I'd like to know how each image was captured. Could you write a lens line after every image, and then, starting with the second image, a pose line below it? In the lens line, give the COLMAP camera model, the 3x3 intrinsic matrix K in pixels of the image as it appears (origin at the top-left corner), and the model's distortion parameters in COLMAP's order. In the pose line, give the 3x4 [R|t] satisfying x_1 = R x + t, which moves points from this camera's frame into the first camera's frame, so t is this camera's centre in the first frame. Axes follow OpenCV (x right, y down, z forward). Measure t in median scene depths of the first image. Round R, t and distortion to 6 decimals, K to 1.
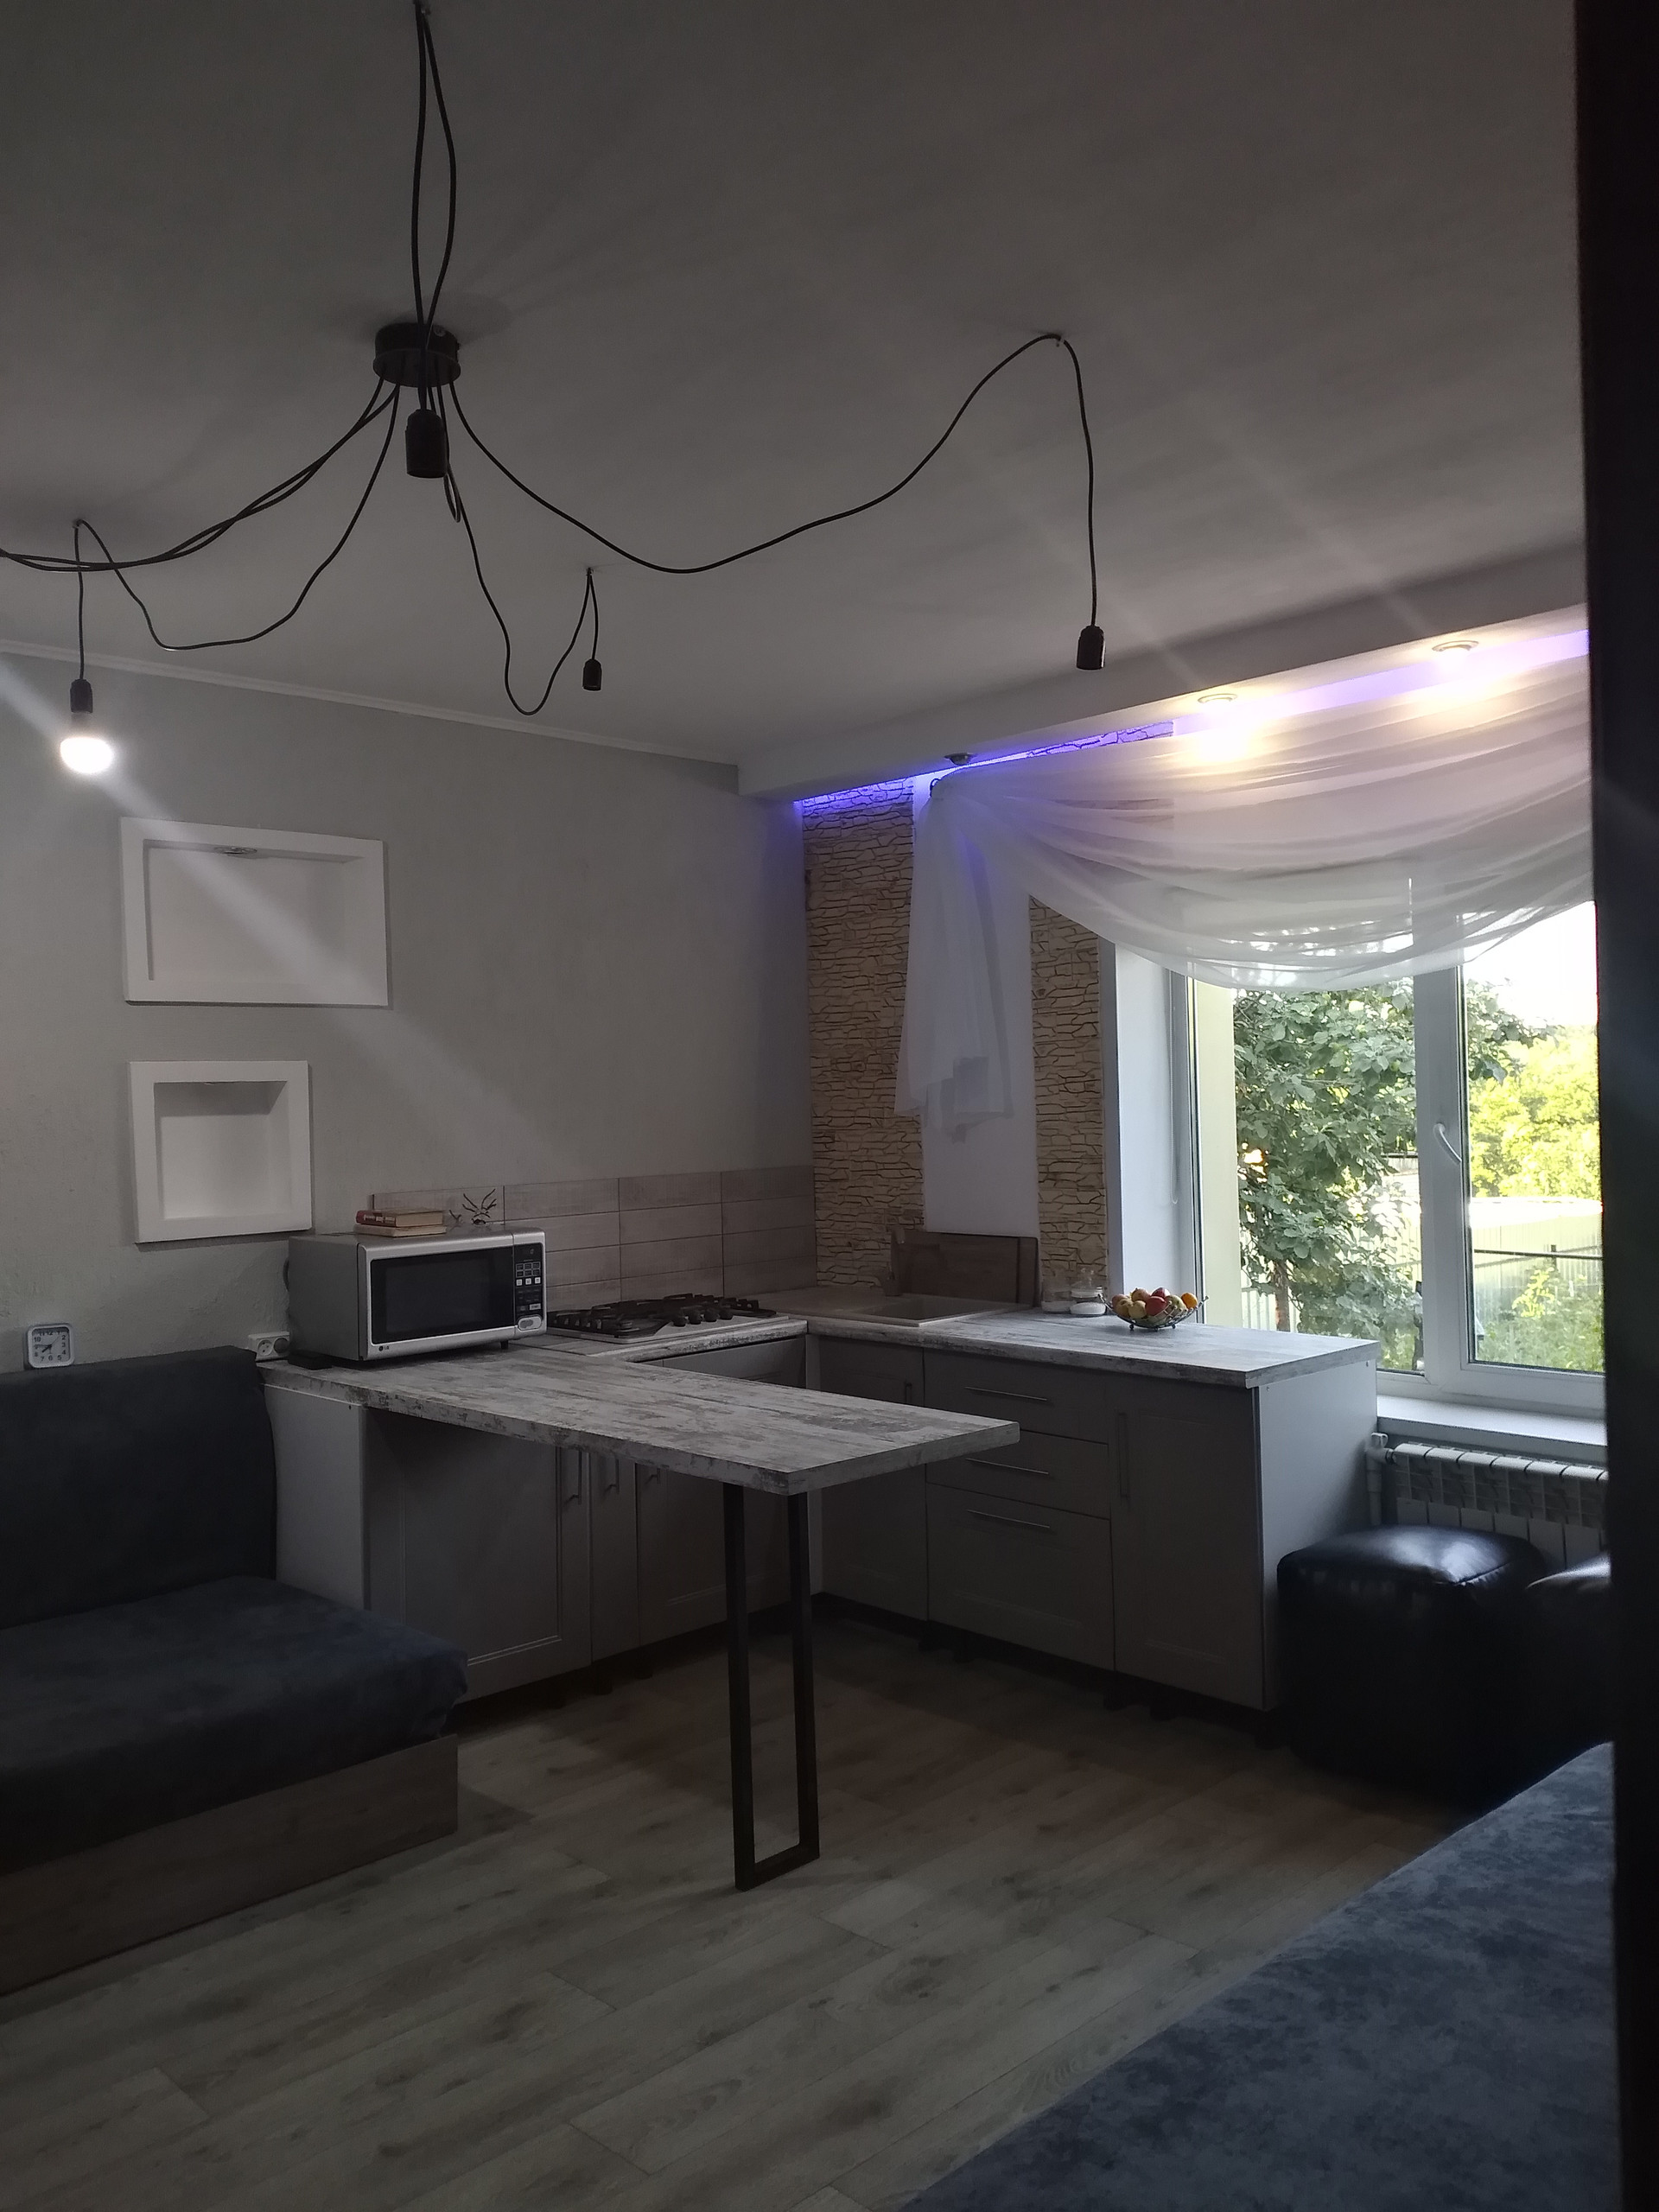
lens RADIAL K [[1675.4, 0, 854.4], [0, 1675.4, 1112.2], [0, 0, 1]] dist [0.071816, -0.127275]
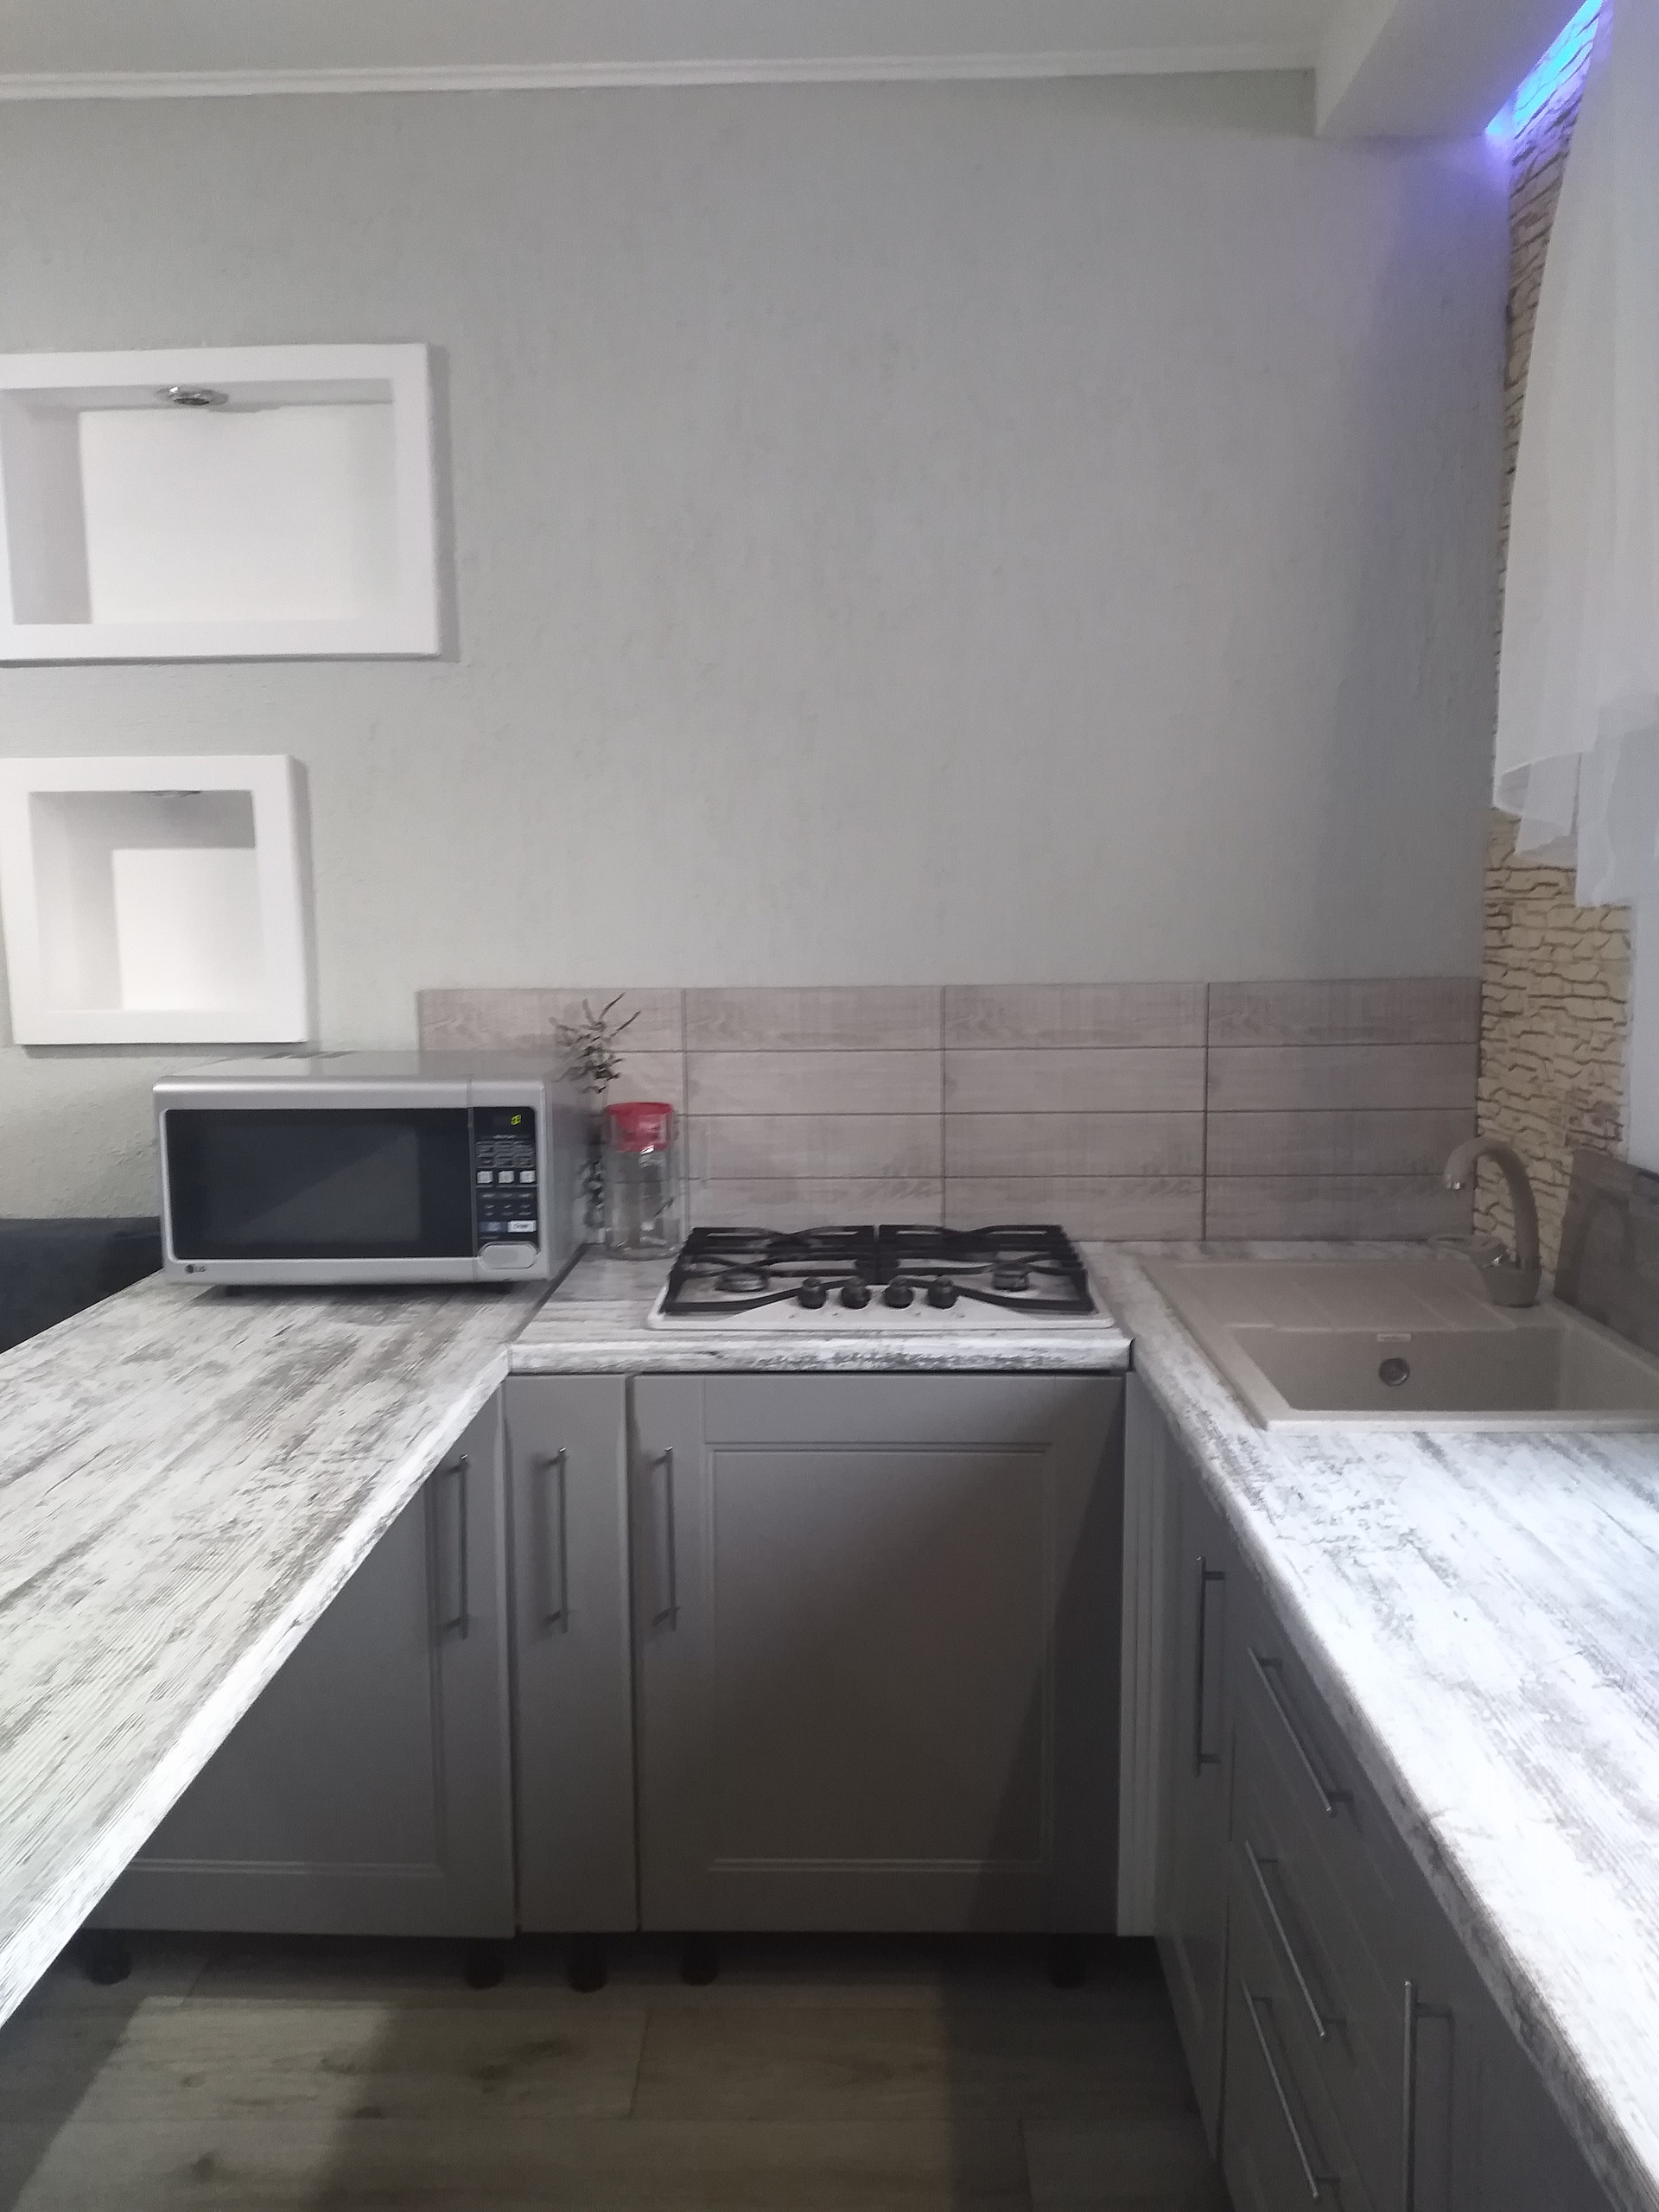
lens RADIAL K [[1727.4, 0, 829.5], [0, 1727.4, 1106.0], [0, 0, 1]] dist [0.147454, -0.243286]
pose [[0.691995, 0.107594, -0.713839, 0.252743], [-0.013210, 0.990552, 0.136497, 0.004658], [0.721781, -0.085025, 0.686879, 0.702147]]
